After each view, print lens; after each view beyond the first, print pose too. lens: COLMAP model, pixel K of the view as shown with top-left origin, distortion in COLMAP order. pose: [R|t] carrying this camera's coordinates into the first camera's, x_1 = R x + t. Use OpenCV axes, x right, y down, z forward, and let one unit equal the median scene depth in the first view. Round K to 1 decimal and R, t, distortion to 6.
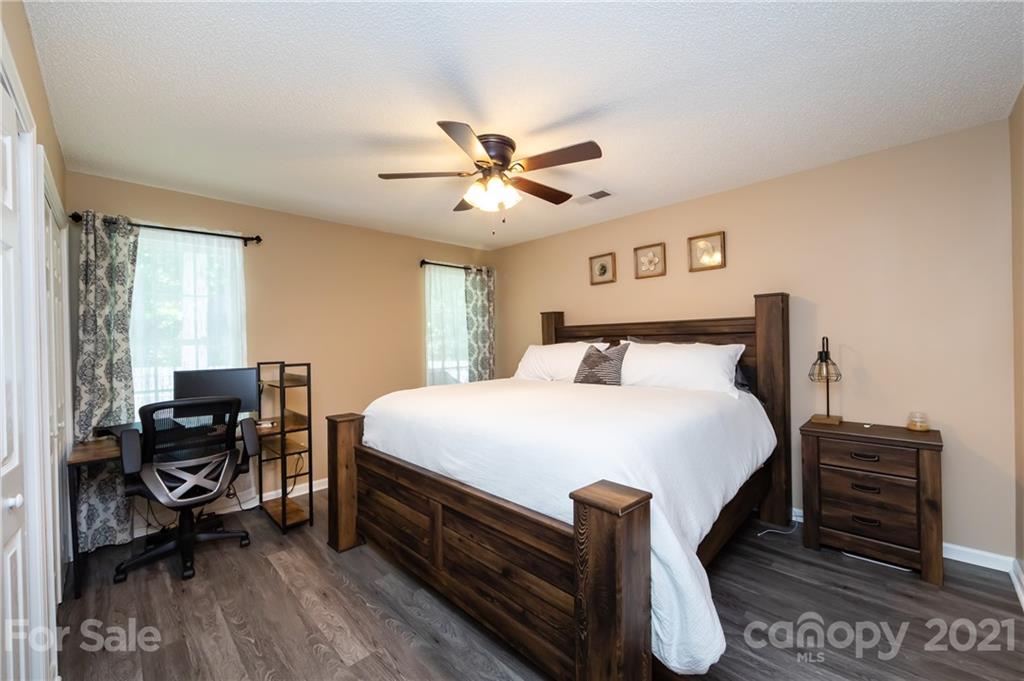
lens RADIAL K [[406.3, 0, 512.2], [0, 406.3, 339.7], [0, 0, 1]] dist [0.023212, 0.000321]
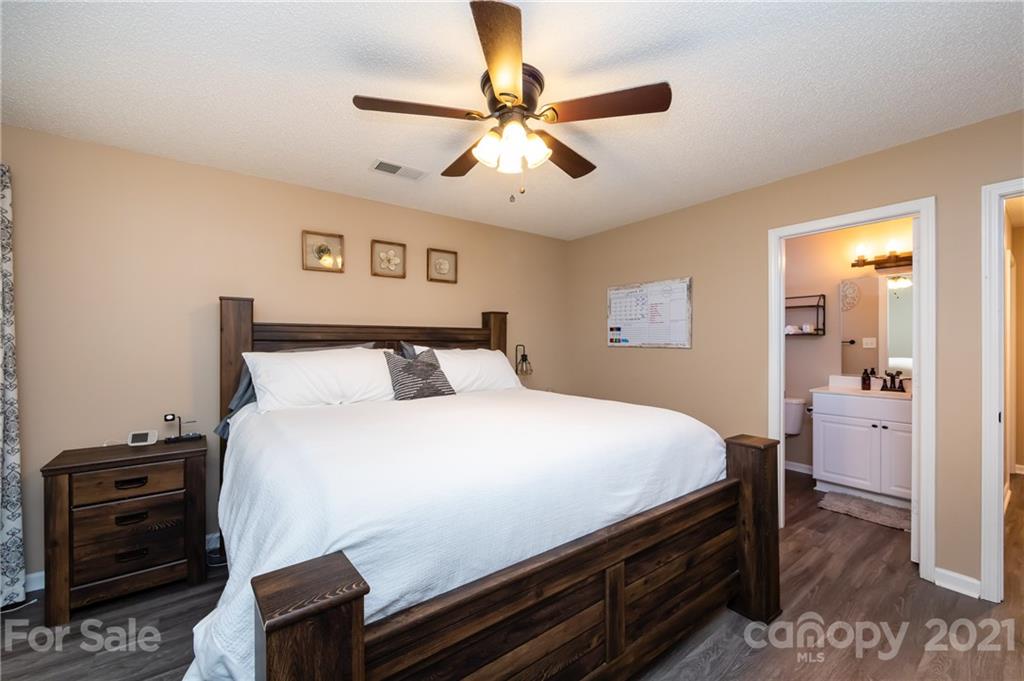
lens RADIAL K [[406.3, 0, 513.8], [0, 406.3, 340.8], [0, 0, 1]] dist [0.023212, 0.000321]
pose [[0.125320, 0.025926, 0.991778, -0.745023], [-0.006885, 0.999657, -0.025262, 0.014574], [-0.992092, -0.003662, 0.125456, 0.861593]]
